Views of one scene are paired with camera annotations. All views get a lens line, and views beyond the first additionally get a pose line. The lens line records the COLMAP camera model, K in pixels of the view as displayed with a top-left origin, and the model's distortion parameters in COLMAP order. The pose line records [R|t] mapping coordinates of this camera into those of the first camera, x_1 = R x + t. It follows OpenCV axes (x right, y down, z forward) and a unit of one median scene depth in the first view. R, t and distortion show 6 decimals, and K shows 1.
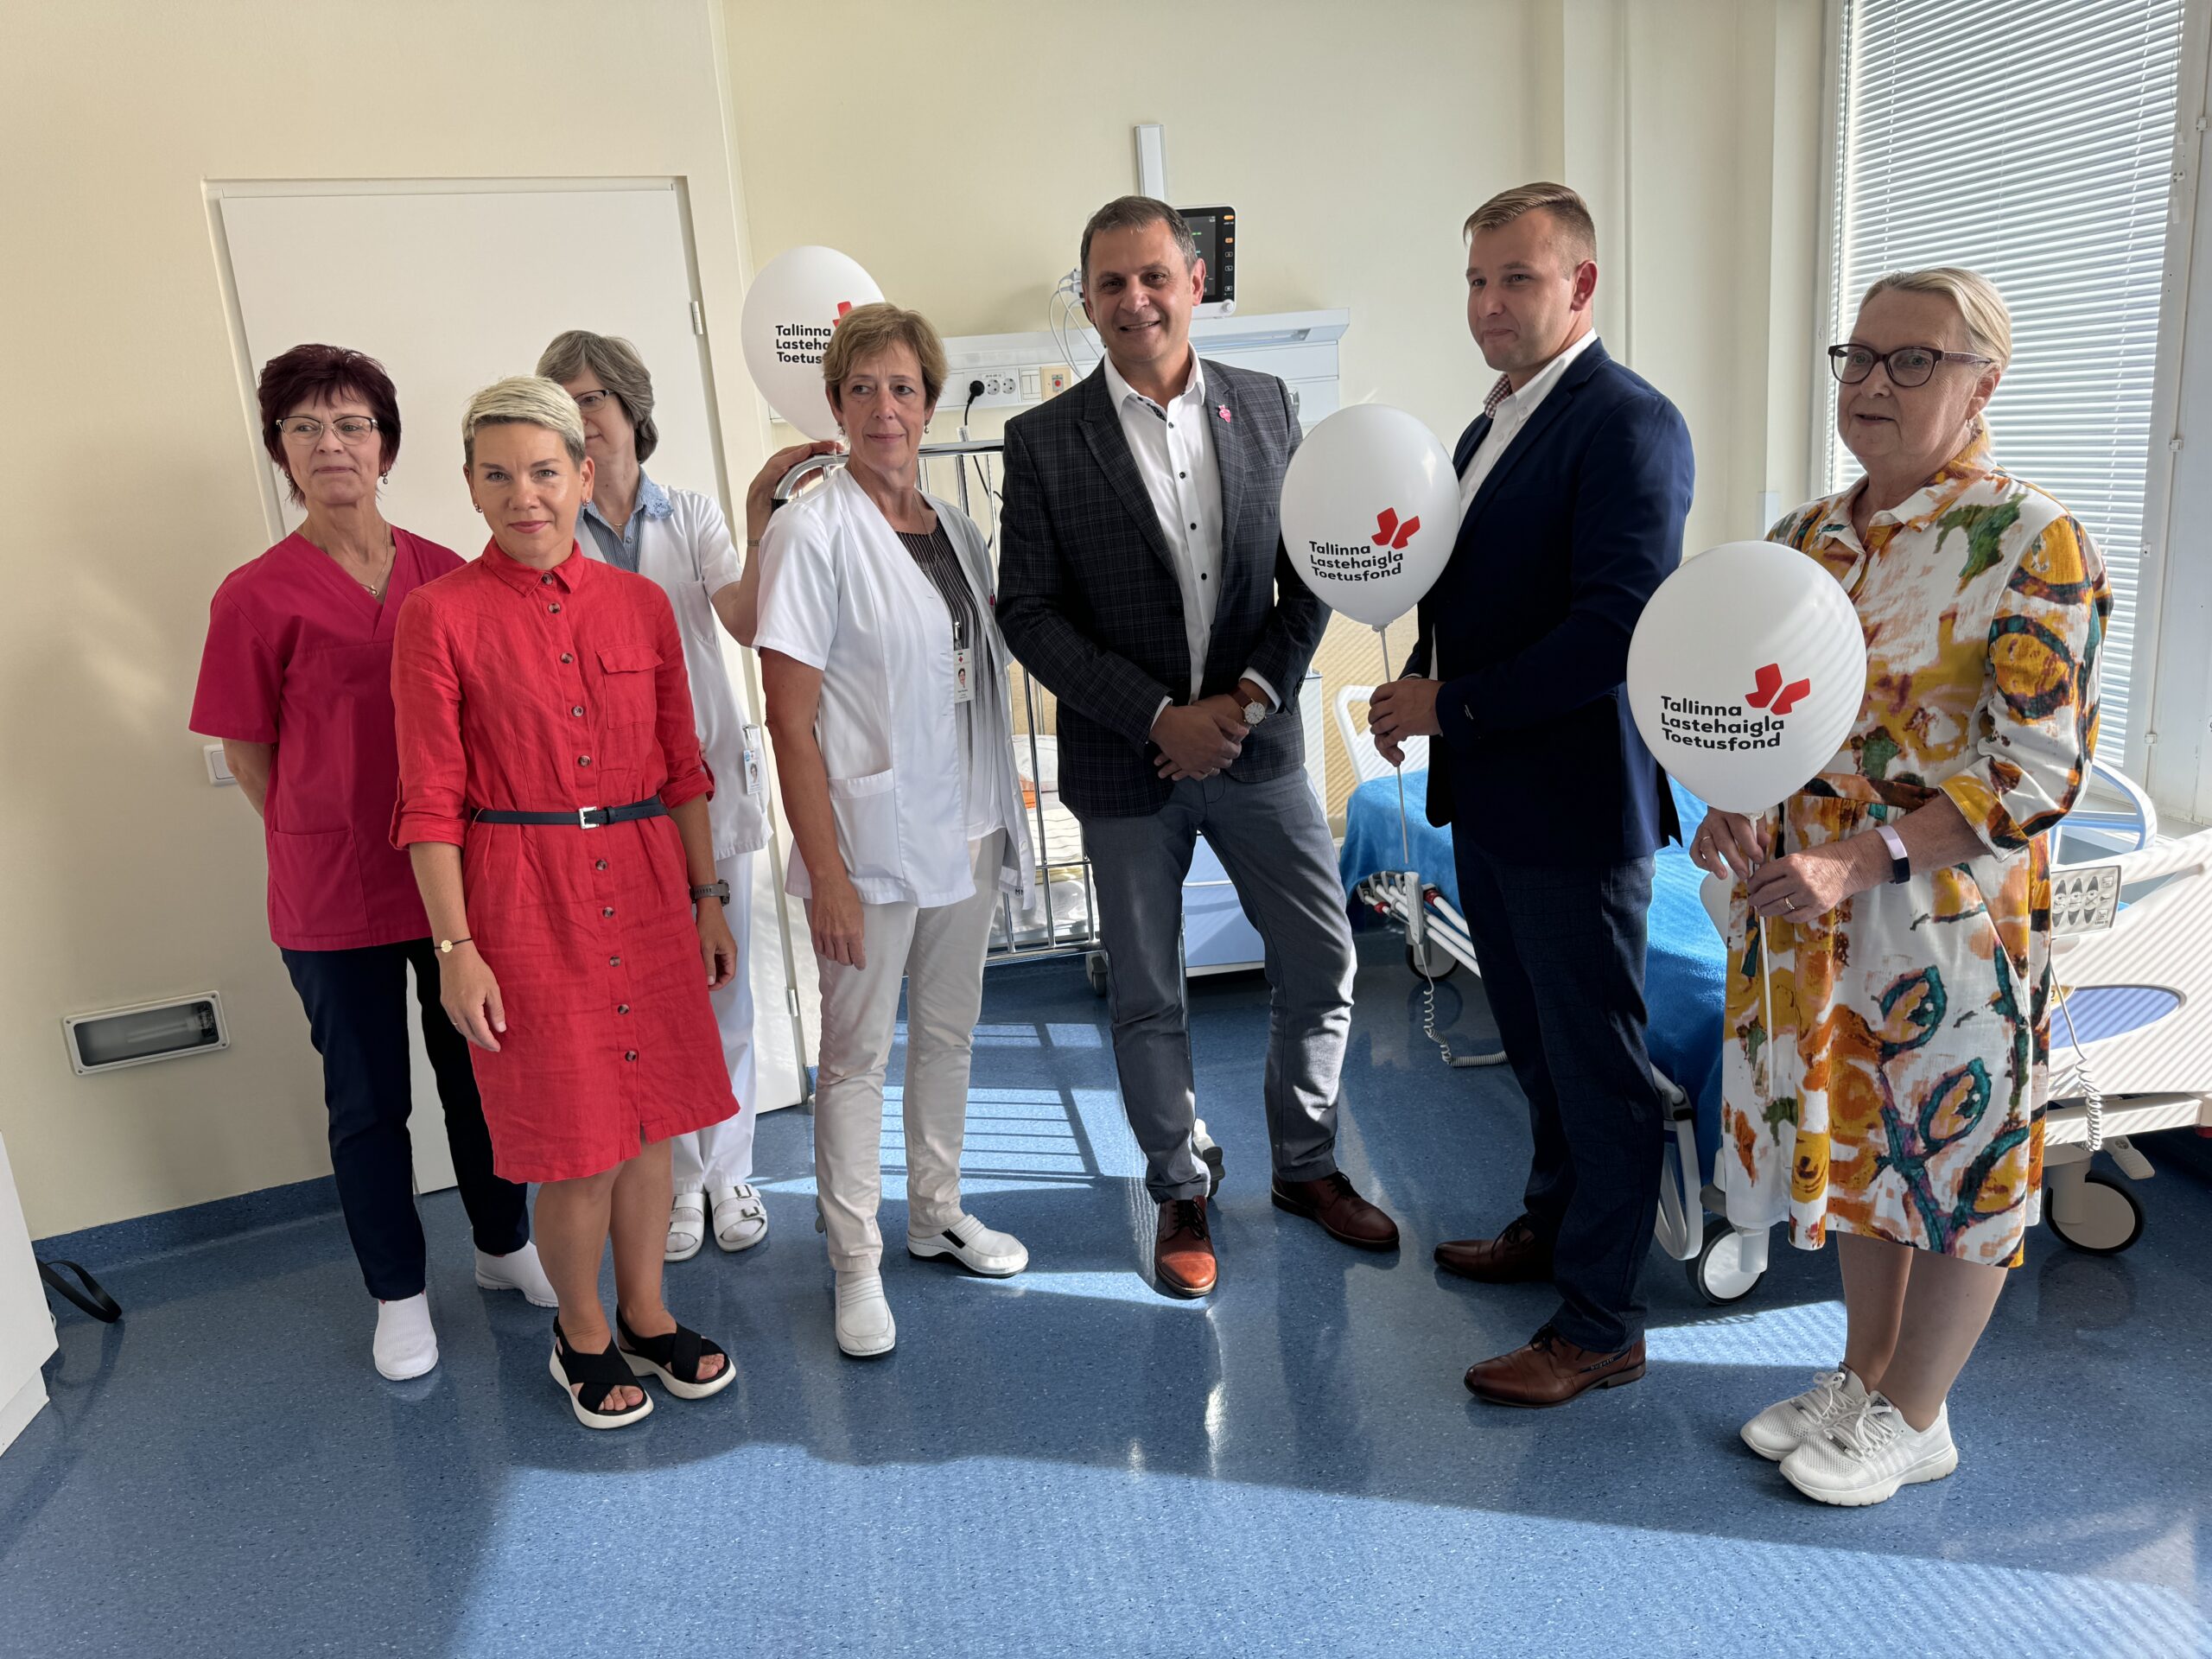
lens RADIAL K [[1556.5, 0, 1102.9], [0, 1556.5, 821.1], [0, 0, 1]] dist [-0.008616, -0.002952]
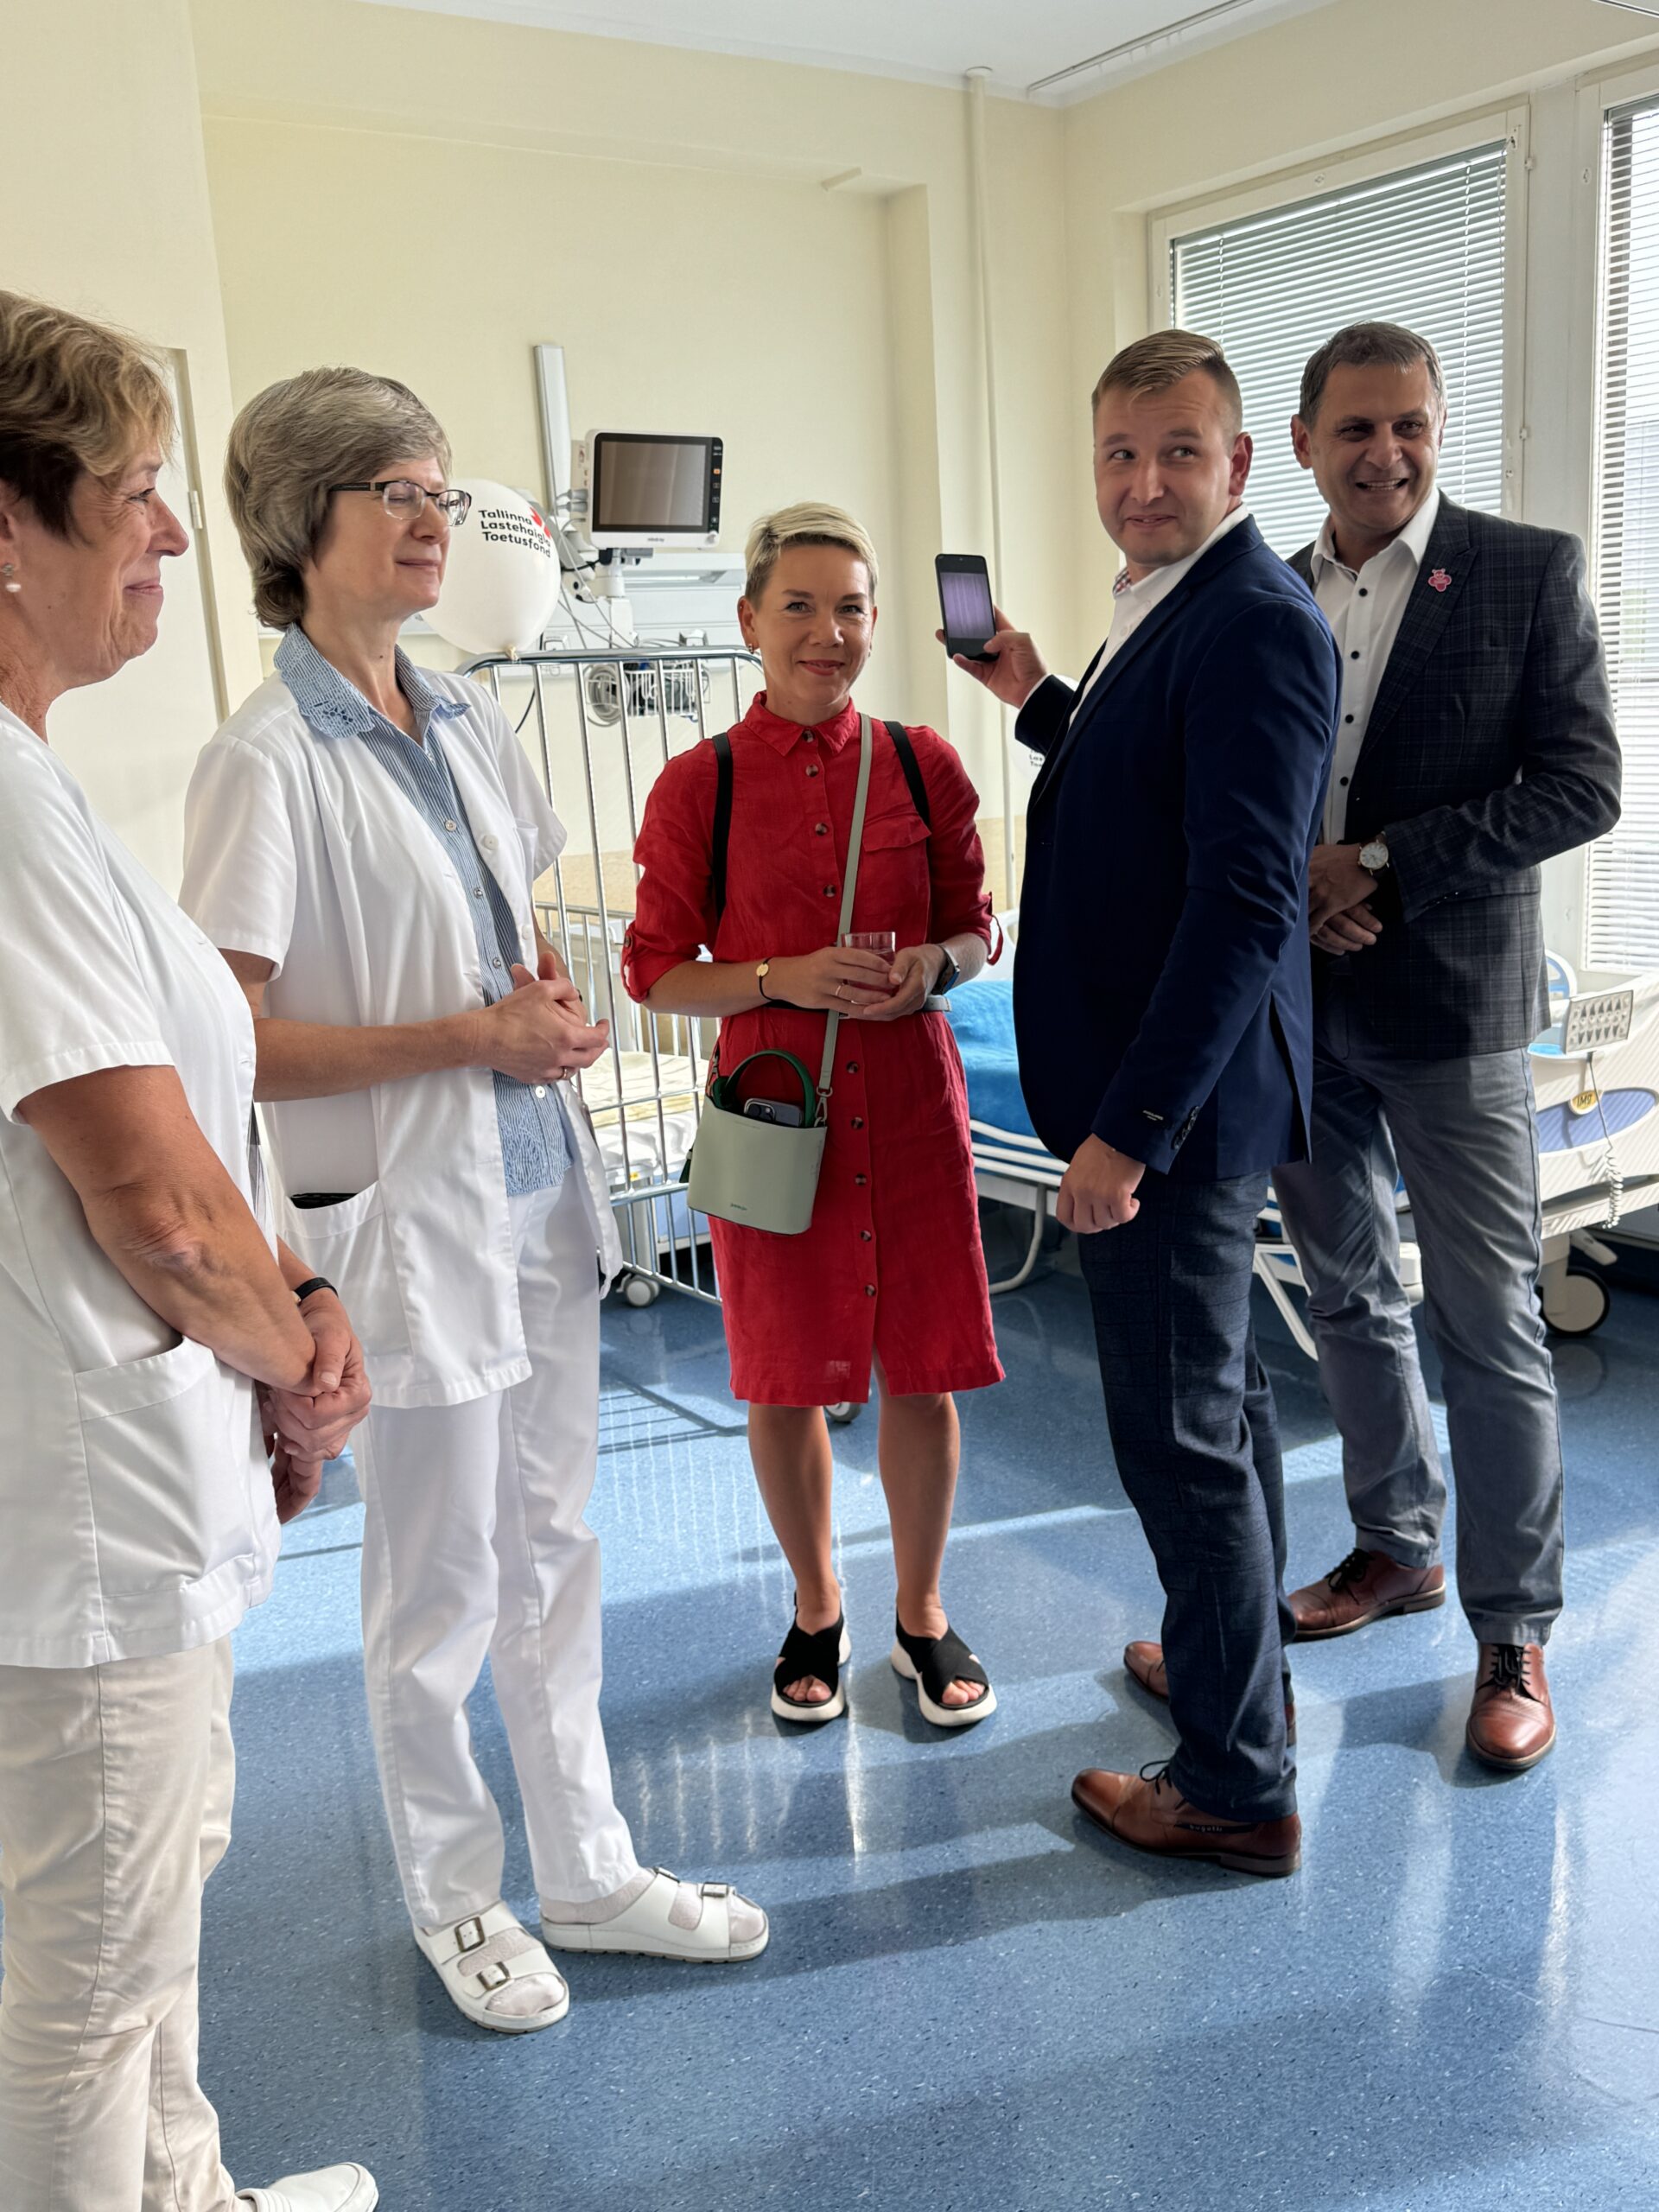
lens RADIAL K [[1915.9, 0, 833.9], [0, 1915.9, 1115.9], [0, 0, 1]] dist [-0.002319, -0.029549]
pose [[0.895979, -0.071341, 0.438328, -0.441930], [0.095475, 0.994877, -0.033236, 0.084035], [-0.433711, 0.071628, 0.898200, -0.093889]]
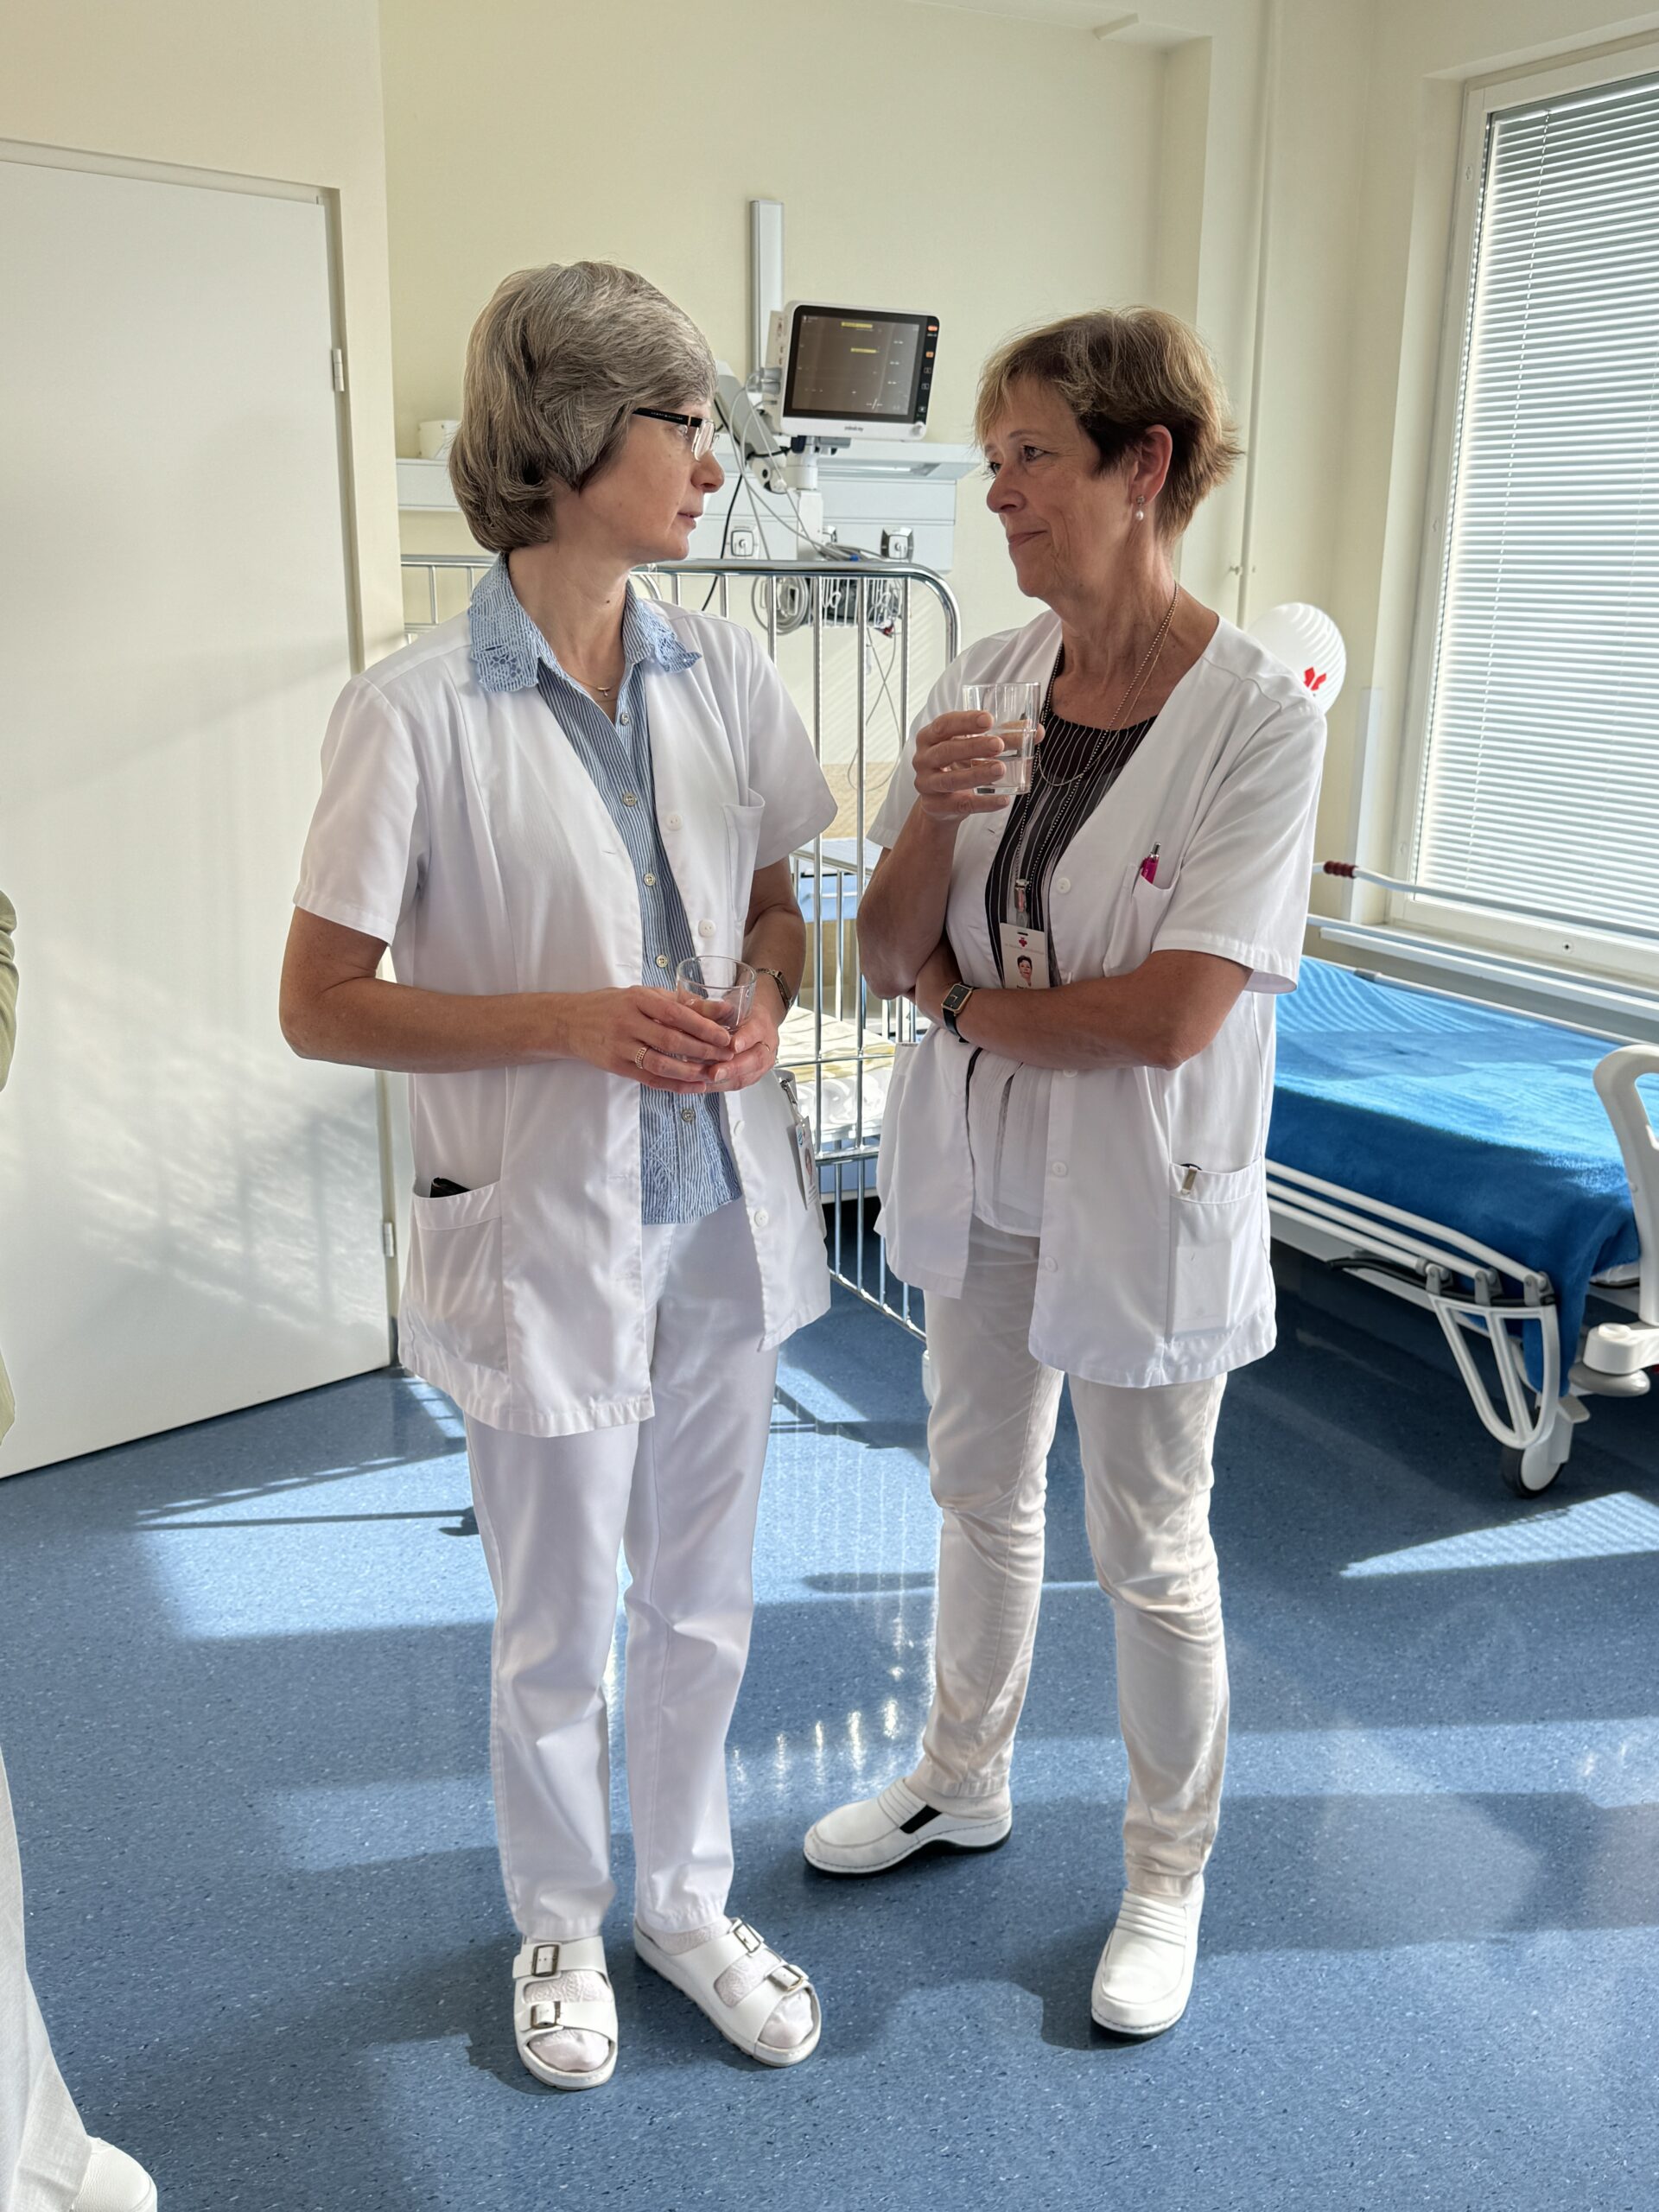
lens RADIAL K [[1915.9, 0, 836.9], [0, 1915.9, 1105.7], [0, 0, 1]] dist [-0.002319, -0.029549]
pose [[0.943635, -0.003090, 0.330974, -0.351029], [-0.004221, 0.999763, 0.021369, 0.028821], [-0.330962, -0.021562, 0.943398, -0.010317]]
